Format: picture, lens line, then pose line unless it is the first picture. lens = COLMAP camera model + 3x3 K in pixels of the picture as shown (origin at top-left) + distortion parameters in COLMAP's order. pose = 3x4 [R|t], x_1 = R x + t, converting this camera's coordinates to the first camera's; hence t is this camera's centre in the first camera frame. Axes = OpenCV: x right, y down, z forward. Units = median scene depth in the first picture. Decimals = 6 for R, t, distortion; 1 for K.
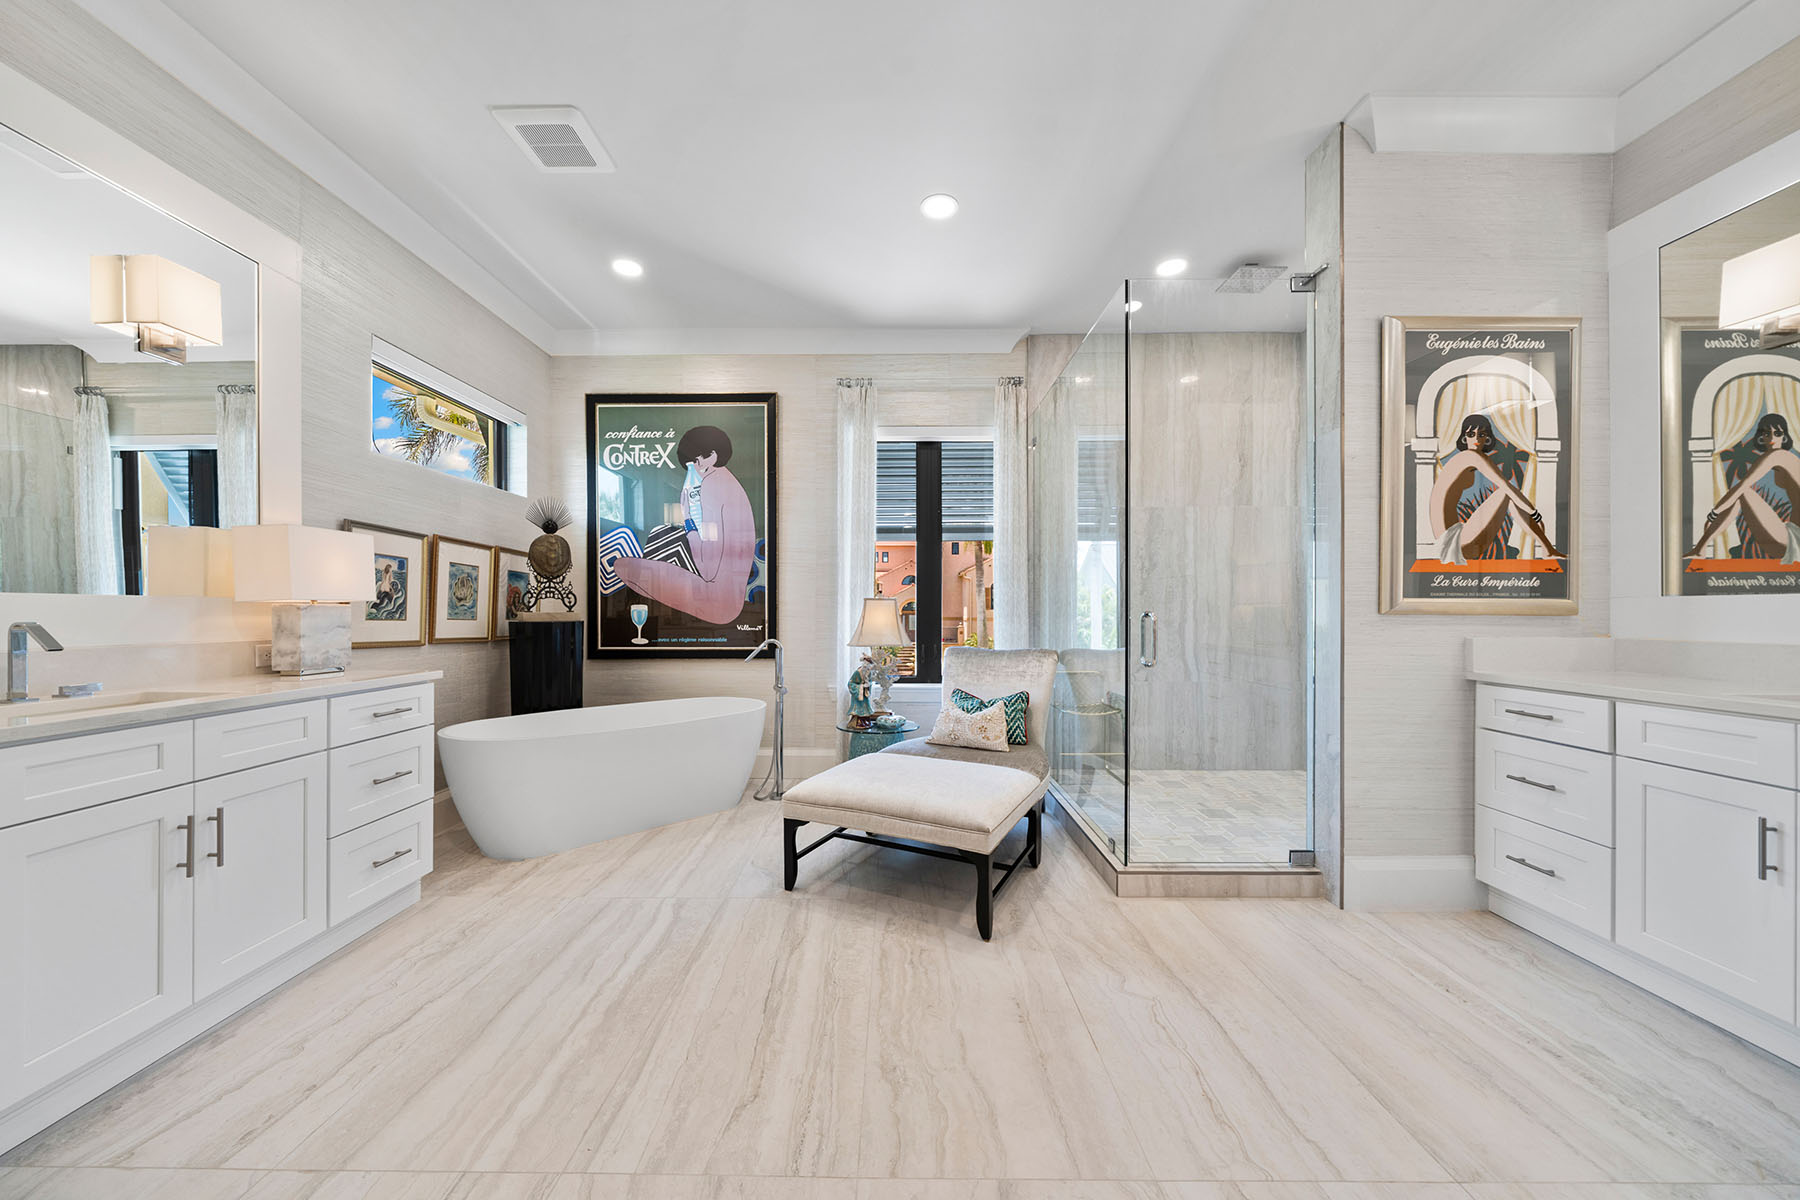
lens RADIAL K [[613.9, 0, 897.5], [0, 613.9, 605.3], [0, 0, 1]] dist [0.000356, -0.000012]
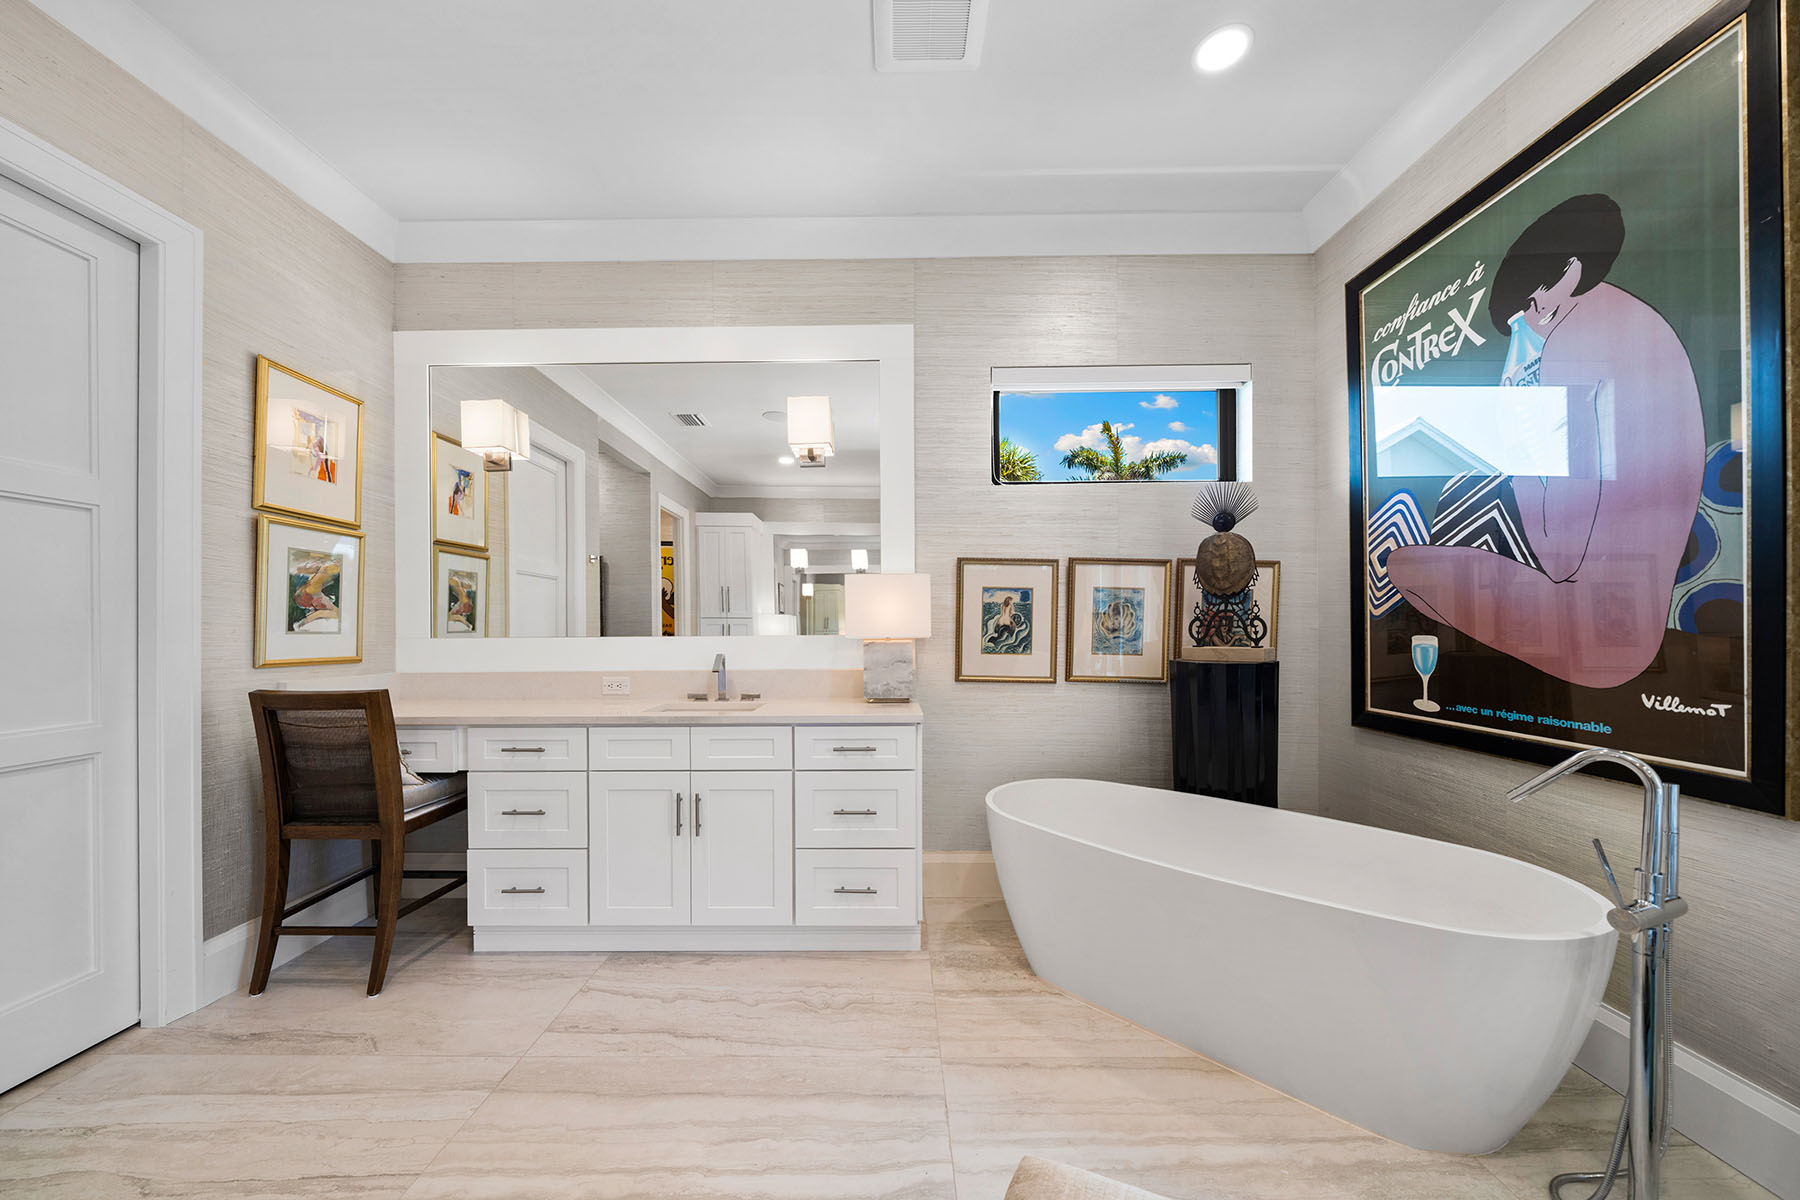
lens RADIAL K [[646.7, 0, 889.5], [0, 646.7, 628.3], [0, 0, 1]] dist [-0.002439, -0.000141]
pose [[-0.010791, 0.003519, -0.999936, 0.162290], [0.014546, 0.999889, 0.003362, -0.019232], [0.999836, -0.014508, -0.010841, 0.684717]]
